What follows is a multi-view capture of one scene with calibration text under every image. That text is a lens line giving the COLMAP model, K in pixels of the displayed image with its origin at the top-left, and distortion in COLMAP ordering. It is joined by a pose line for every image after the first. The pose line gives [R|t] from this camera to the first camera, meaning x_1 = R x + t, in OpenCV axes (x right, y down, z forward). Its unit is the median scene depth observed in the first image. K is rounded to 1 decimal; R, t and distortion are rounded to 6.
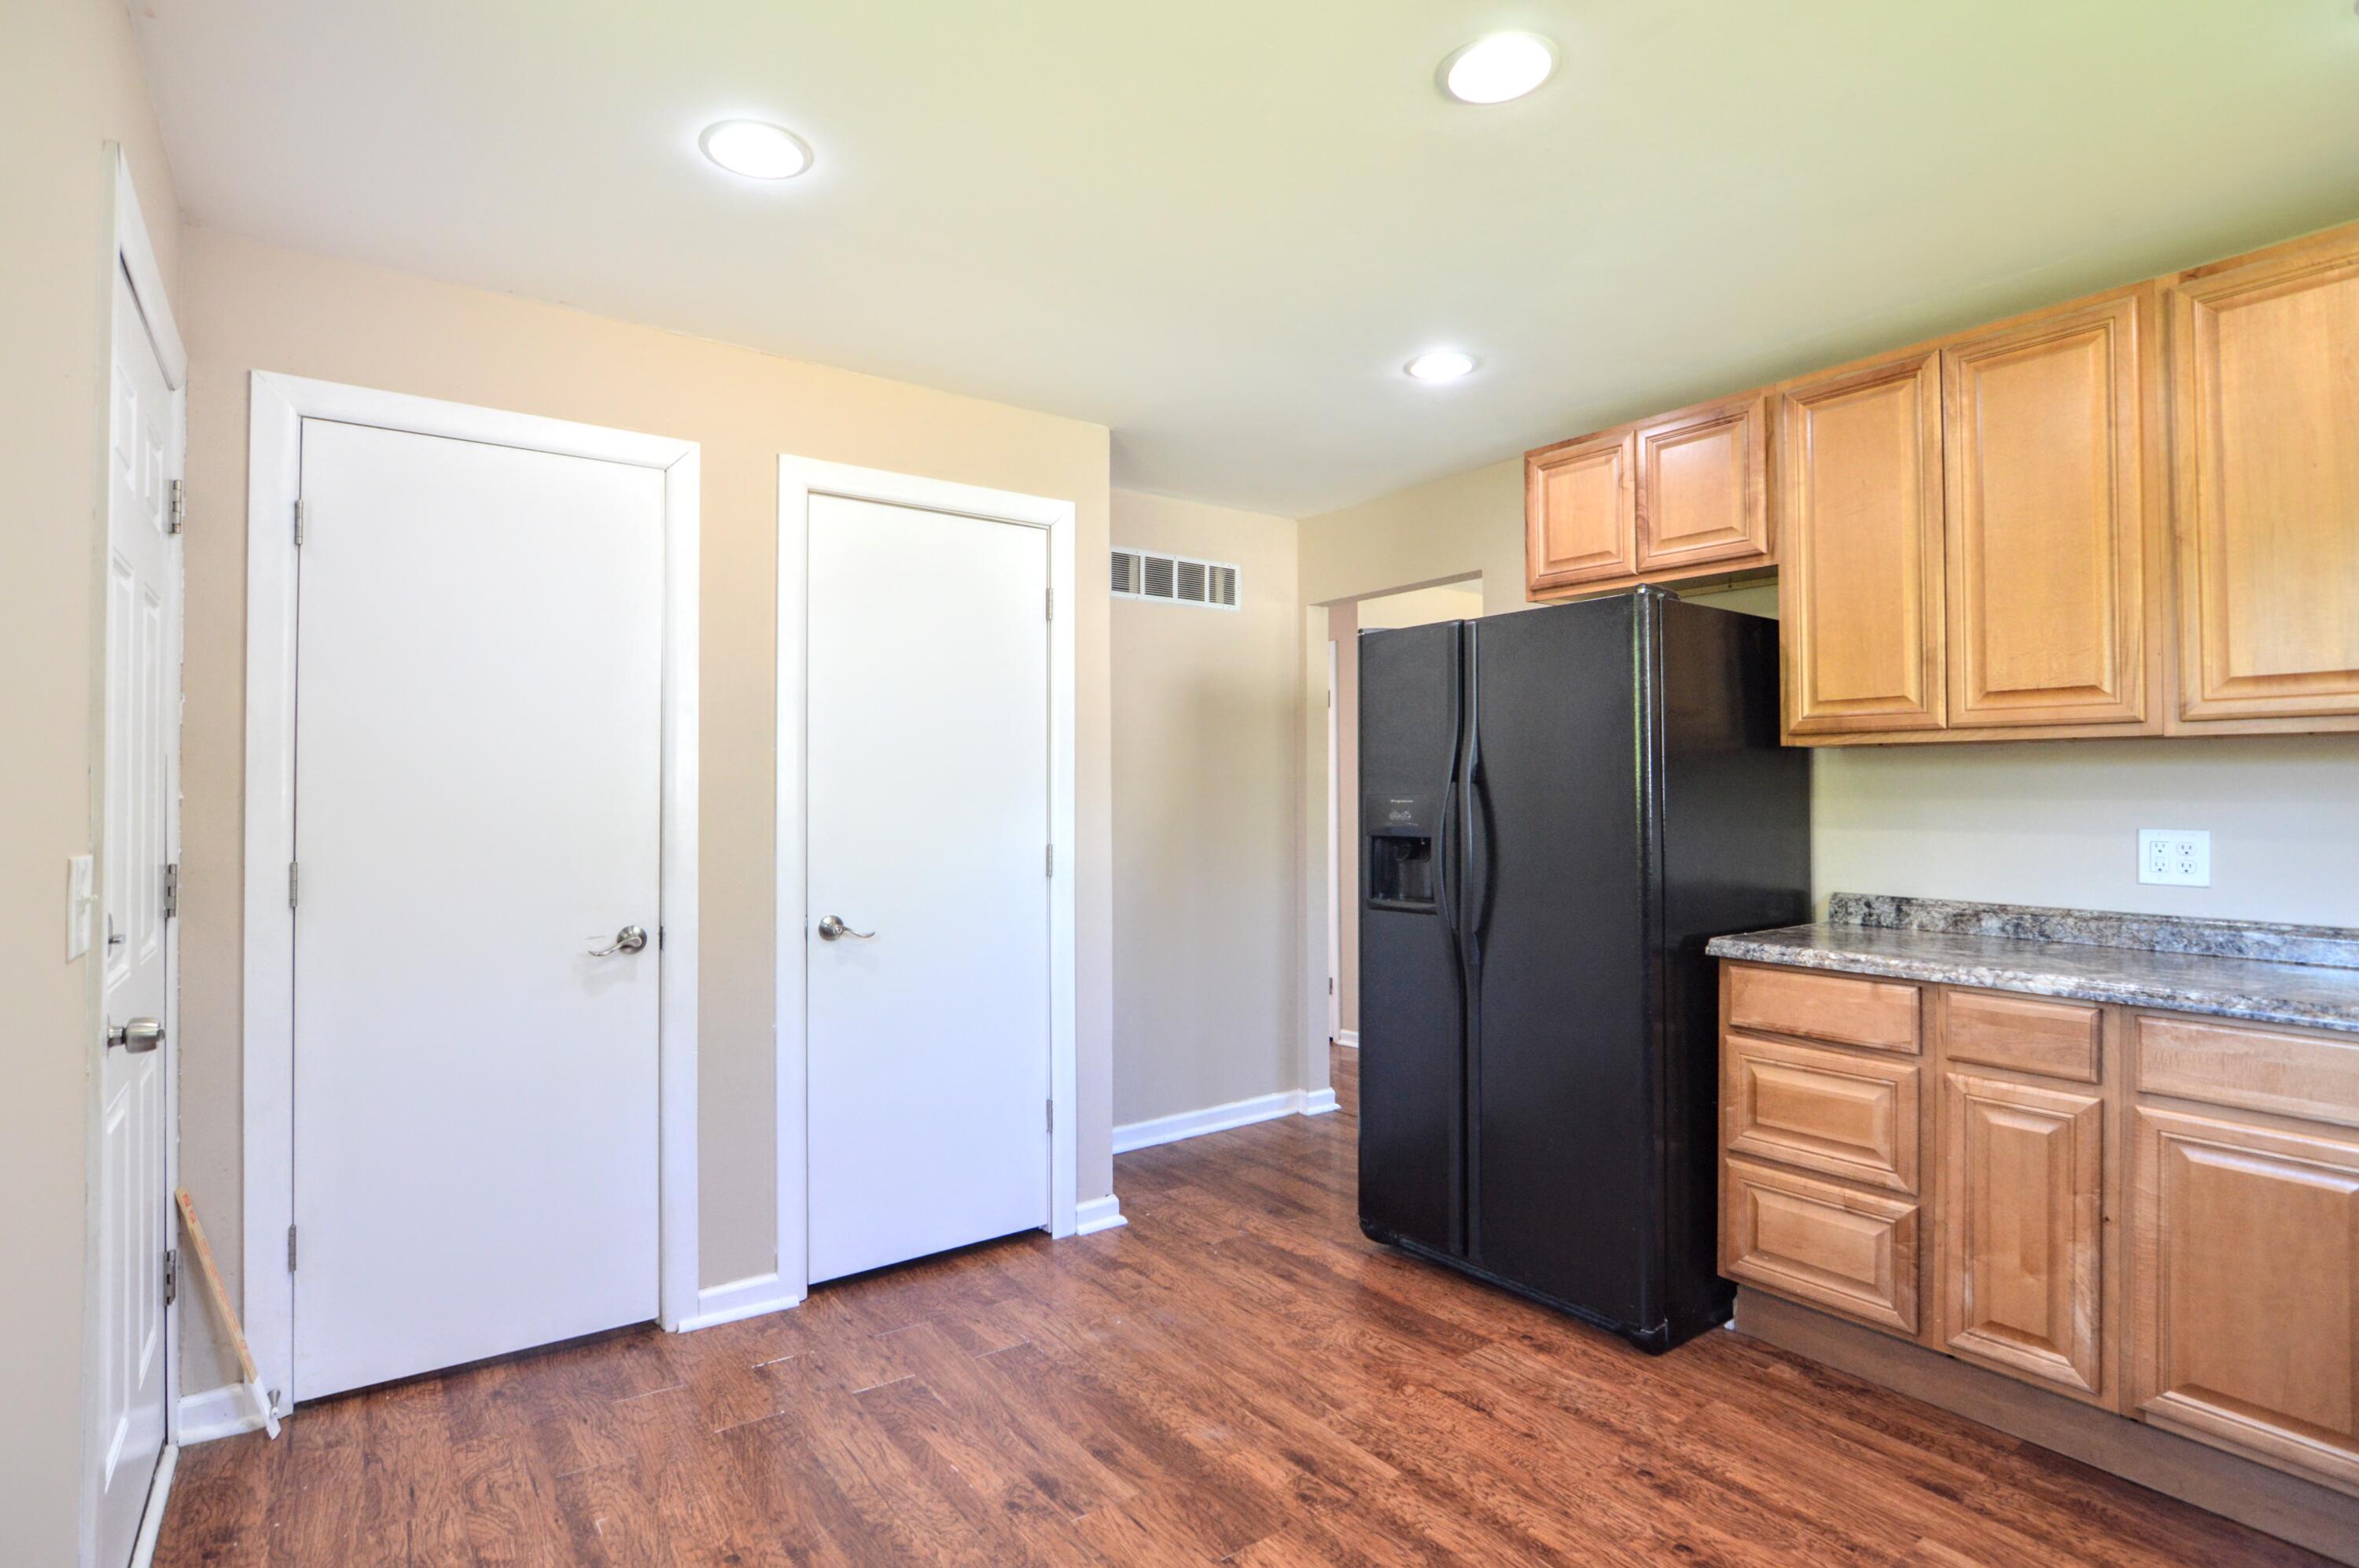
lens RADIAL K [[1170.4, 0, 1167.9], [0, 1170.4, 774.1], [0, 0, 1]] dist [-0.032816, 0.011306]
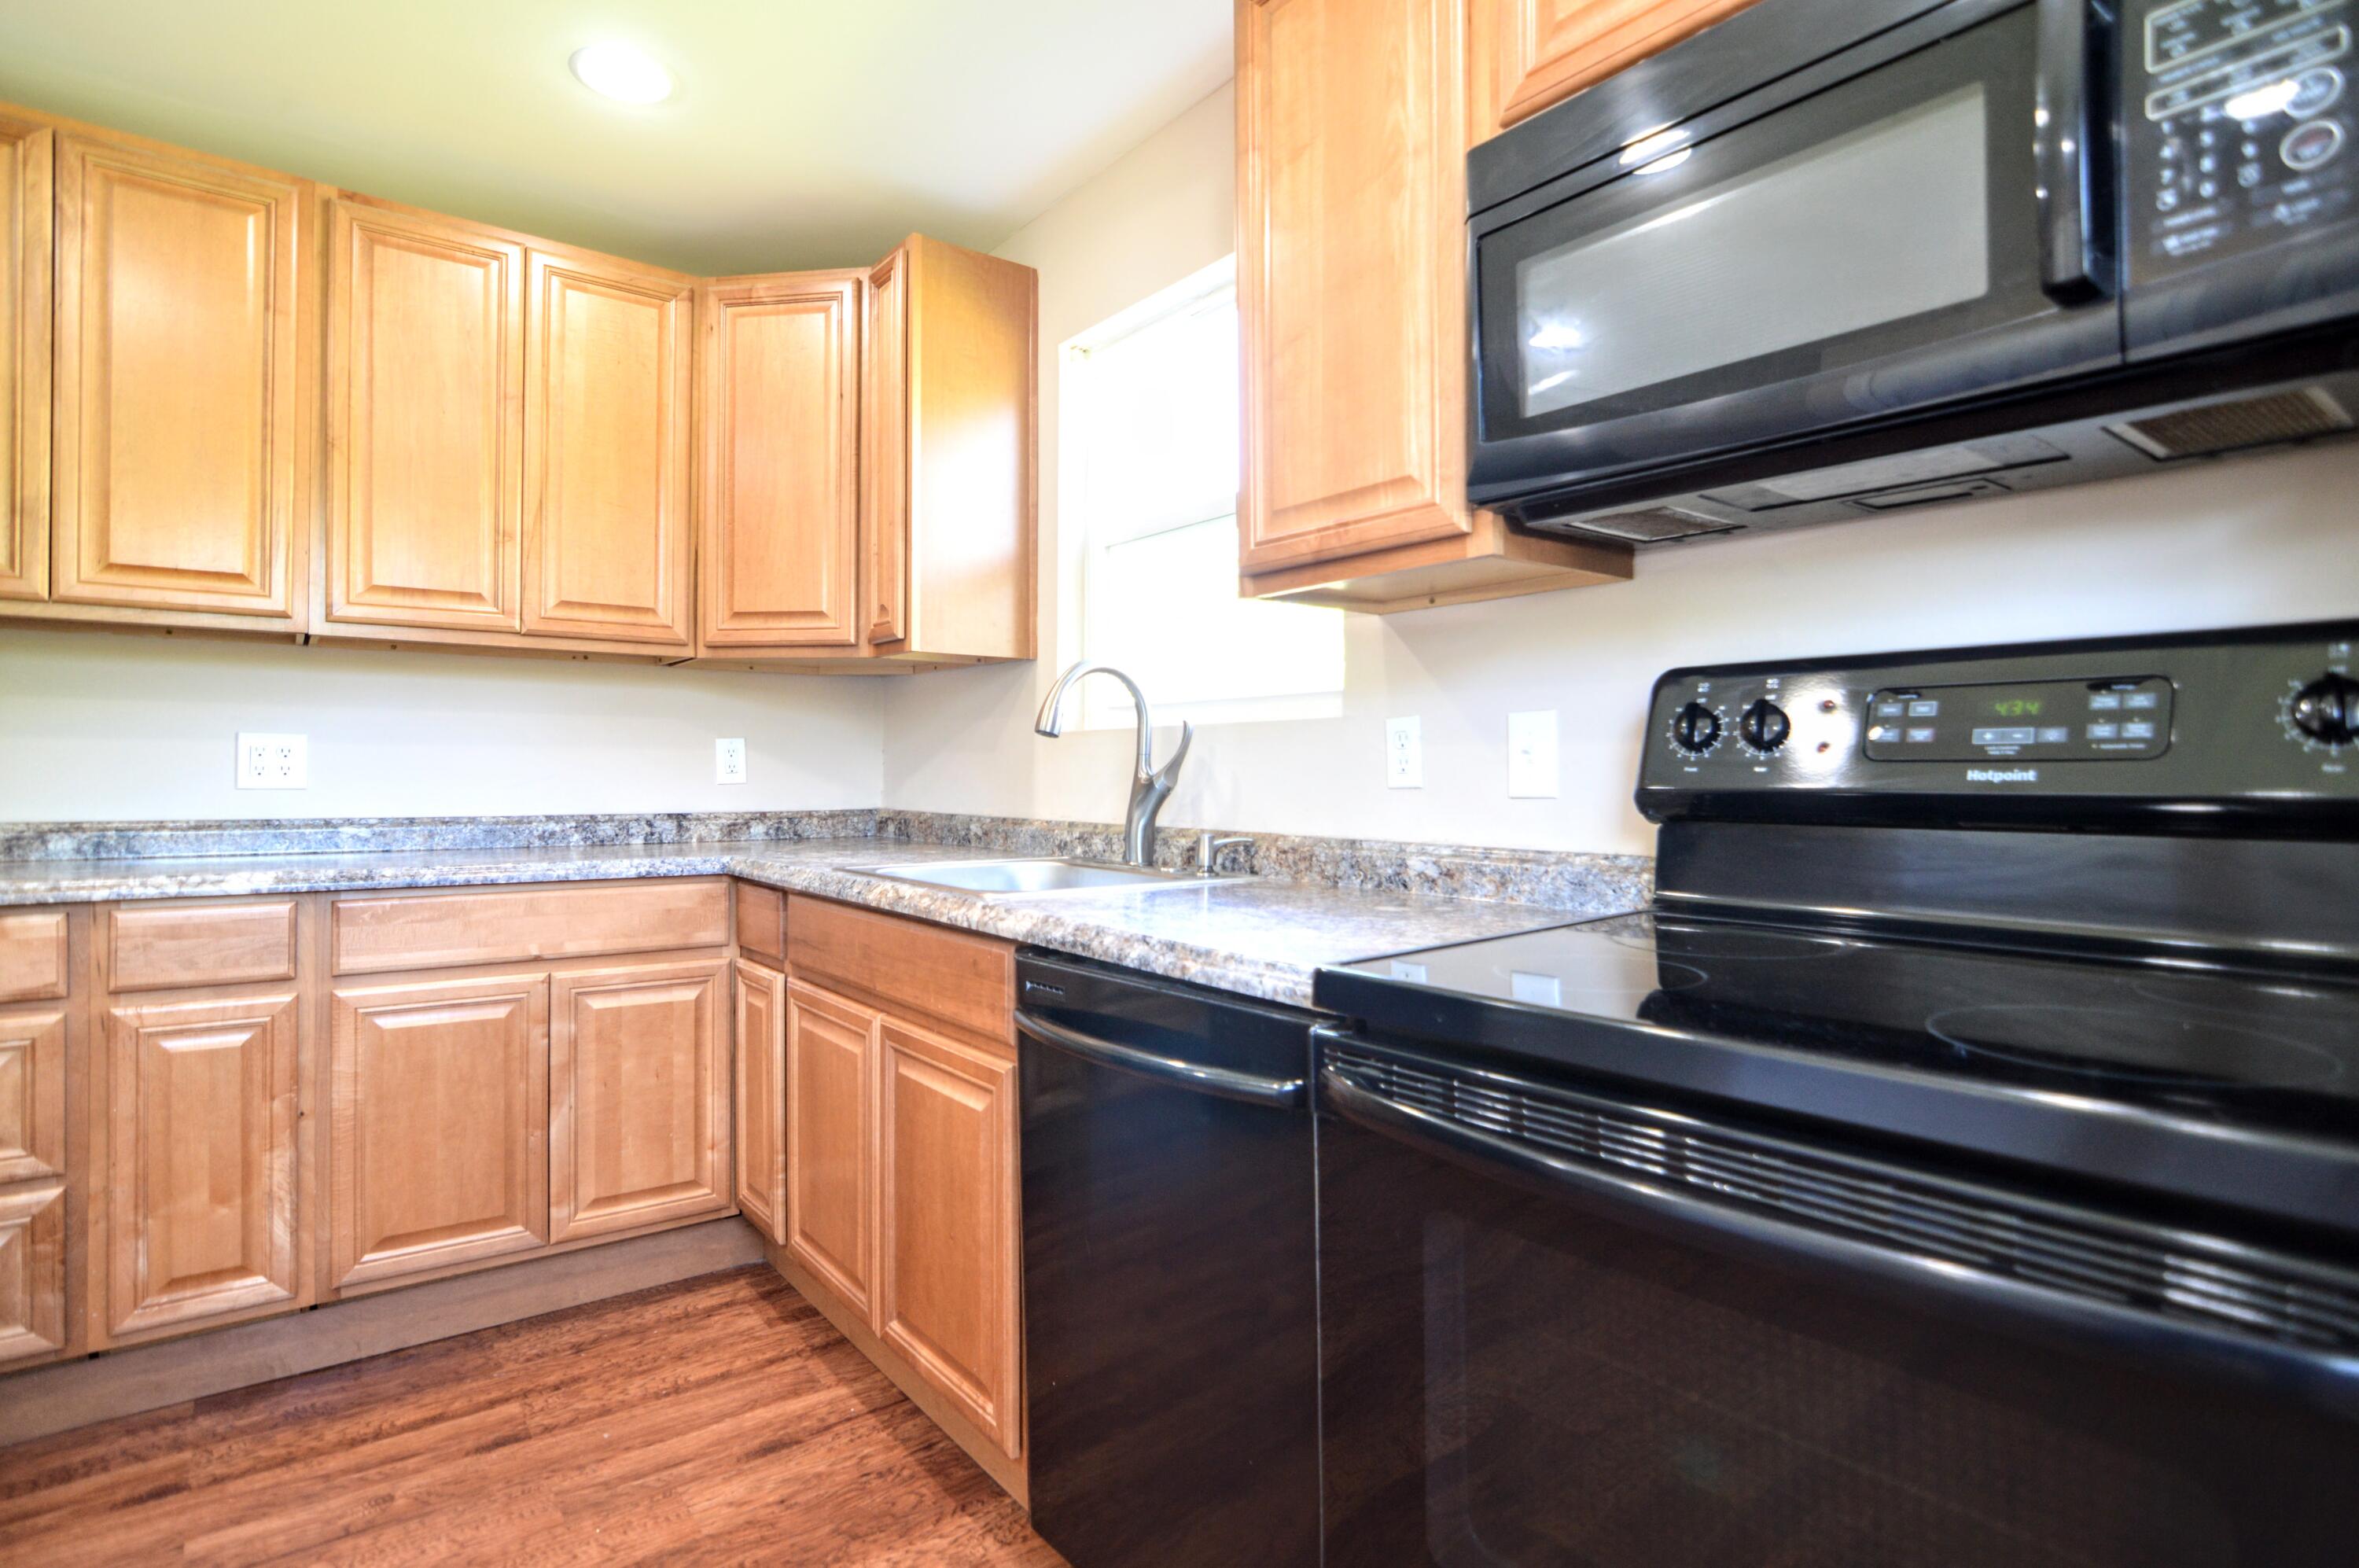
lens RADIAL K [[1170.4, 0, 1167.9], [0, 1170.4, 774.1], [0, 0, 1]] dist [-0.032816, 0.011306]
pose [[-0.037488, 0.002273, 0.999294, -0.181865], [-0.017044, 0.999850, -0.002914, 0.082629], [-0.999152, -0.017142, -0.037444, 0.285873]]
